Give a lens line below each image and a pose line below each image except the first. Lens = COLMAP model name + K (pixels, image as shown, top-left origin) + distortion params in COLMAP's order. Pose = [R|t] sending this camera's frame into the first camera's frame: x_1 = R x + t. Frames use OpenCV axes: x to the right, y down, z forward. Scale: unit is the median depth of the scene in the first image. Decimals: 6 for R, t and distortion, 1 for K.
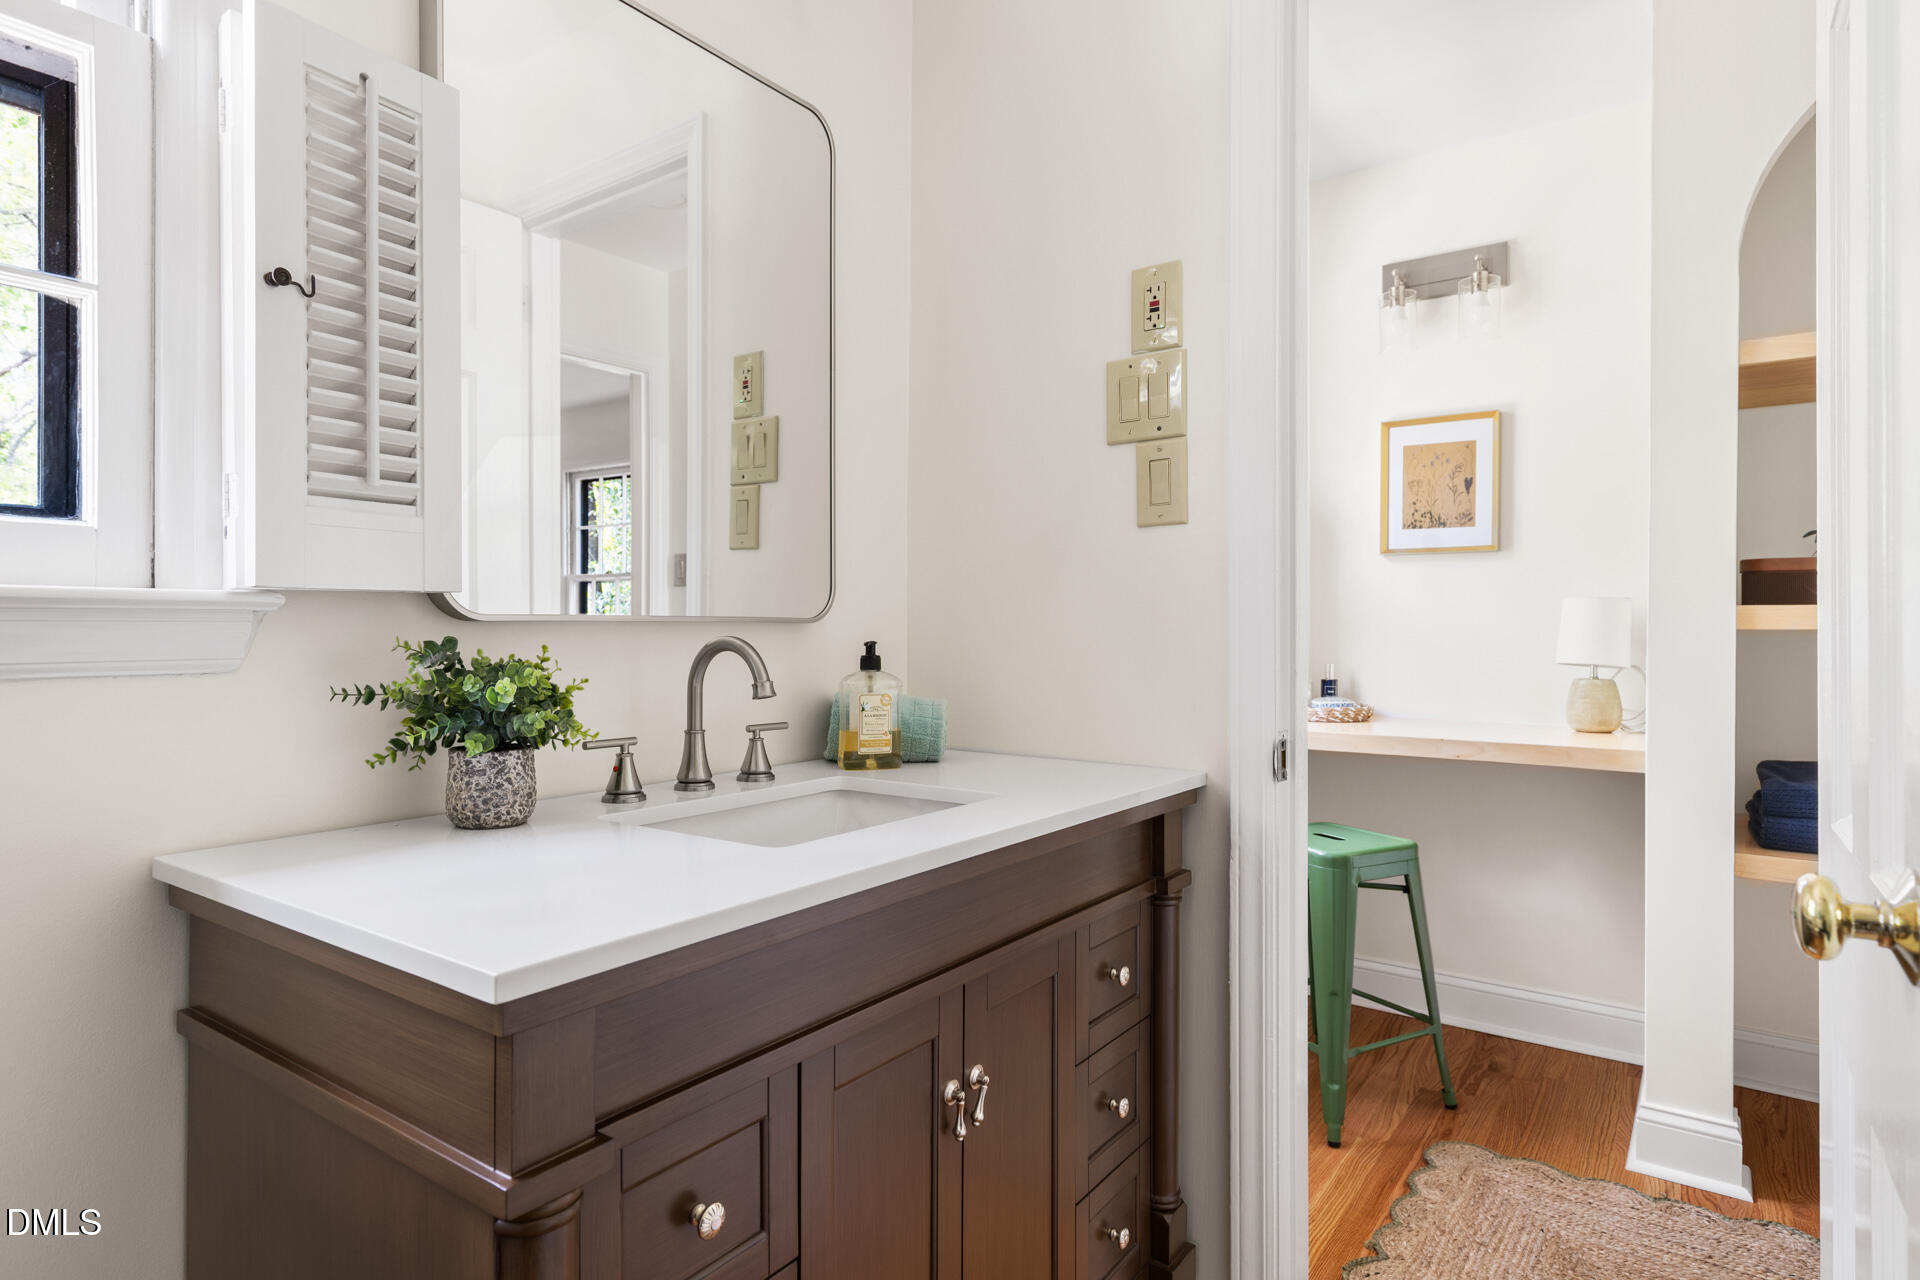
lens RADIAL K [[1041.4, 0, 974.0], [0, 1041.4, 633.6], [0, 0, 1]] dist [0.005092, 0.005061]
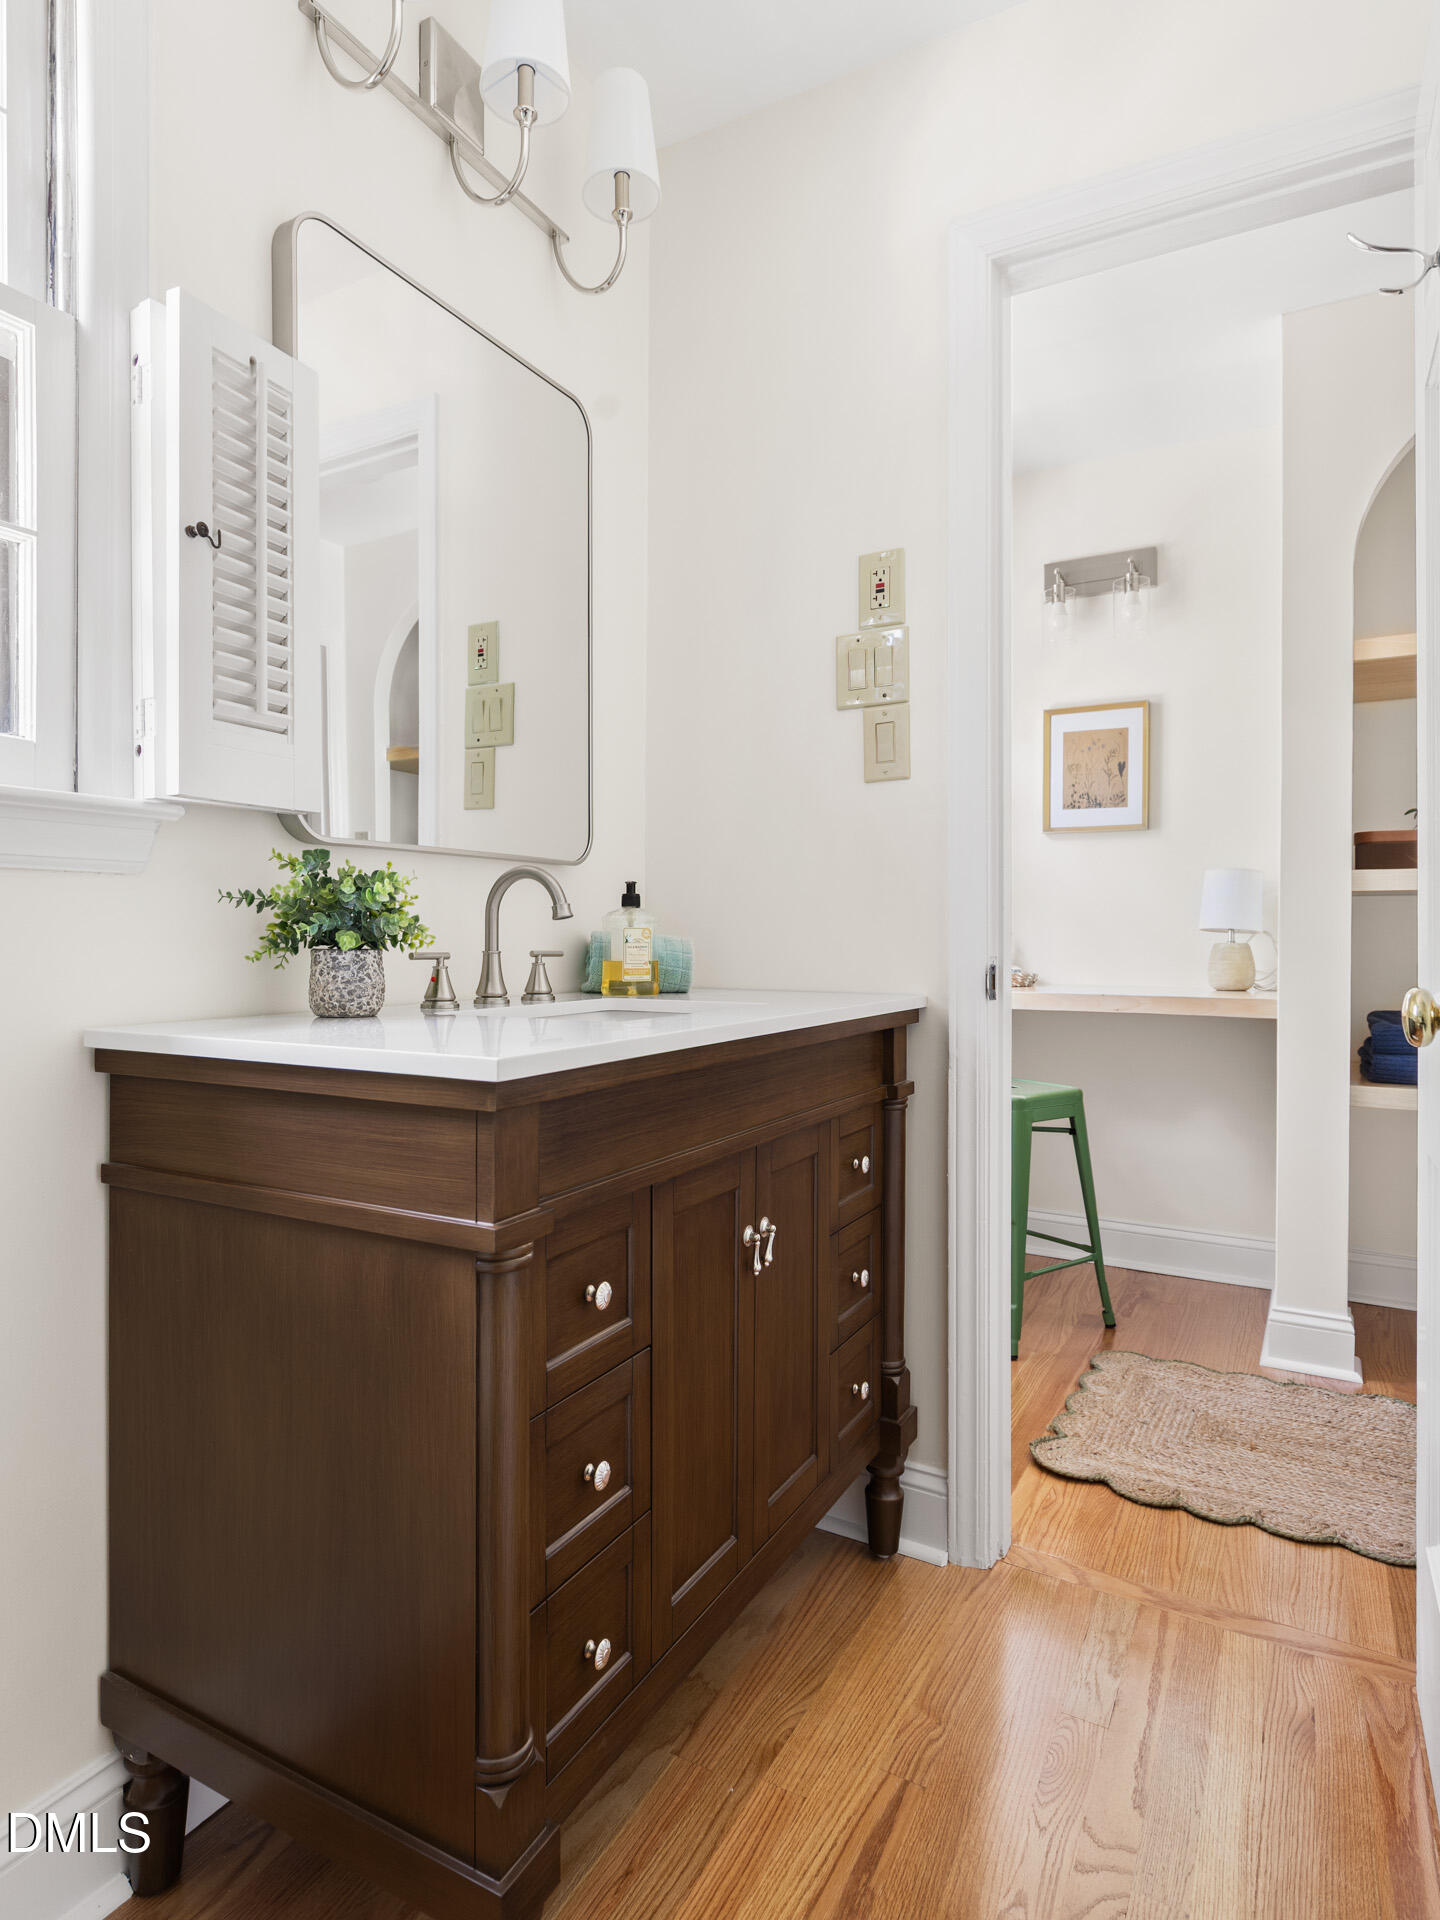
lens RADIAL K [[1096.0, 0, 708.6], [0, 1096.0, 950.8], [0, 0, 1]] dist [0.005868, 0.000851]
pose [[0.994363, -0.001767, 0.106016, -0.137851], [0.001229, 0.999986, 0.005138, 0.074123], [-0.106023, -0.004979, 0.994351, -0.169326]]
